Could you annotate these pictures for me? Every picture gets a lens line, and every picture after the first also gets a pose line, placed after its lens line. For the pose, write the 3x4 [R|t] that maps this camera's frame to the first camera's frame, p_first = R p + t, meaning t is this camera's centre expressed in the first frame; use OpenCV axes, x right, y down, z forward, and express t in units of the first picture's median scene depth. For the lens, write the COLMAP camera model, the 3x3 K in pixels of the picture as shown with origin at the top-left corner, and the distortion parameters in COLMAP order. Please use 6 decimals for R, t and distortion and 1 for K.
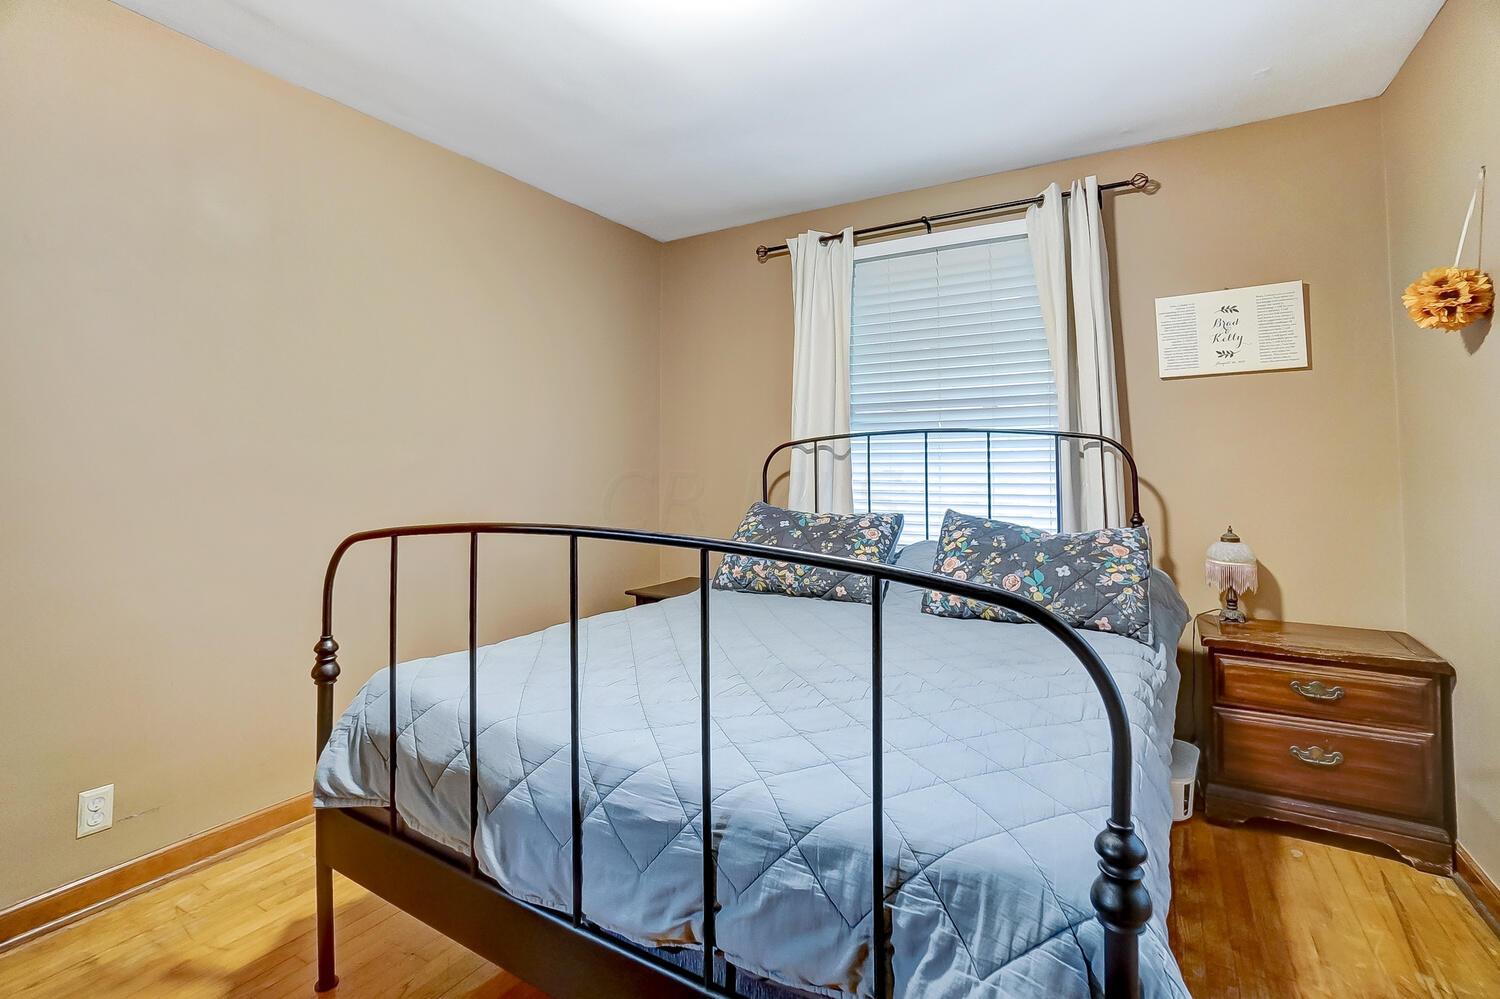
lens RADIAL K [[676.9, 0, 747.4], [0, 676.9, 421.8], [0, 0, 1]] dist [-0.039595, 0.000126]
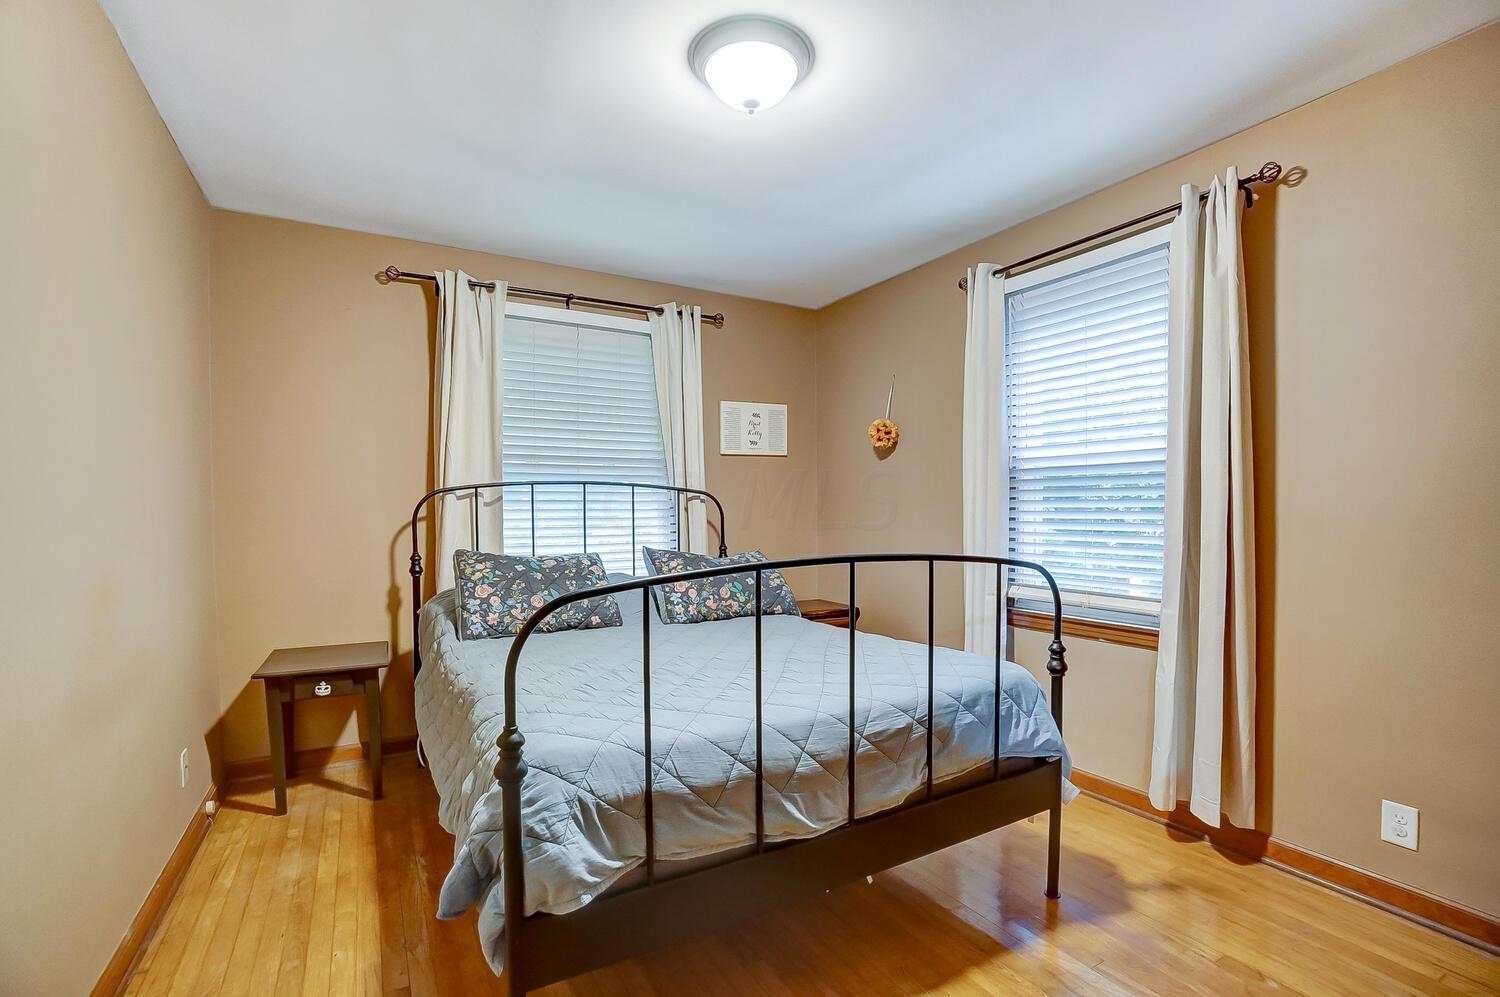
lens RADIAL K [[648.6, 0, 750.0], [0, 648.6, 498.5], [0, 0, 1]] dist [-0.050960, 0.000046]
pose [[0.502634, 0.016450, 0.864343, -0.642891], [-0.056042, 0.998336, 0.013589, 0.011719], [-0.862681, -0.055270, 0.502720, 0.208570]]
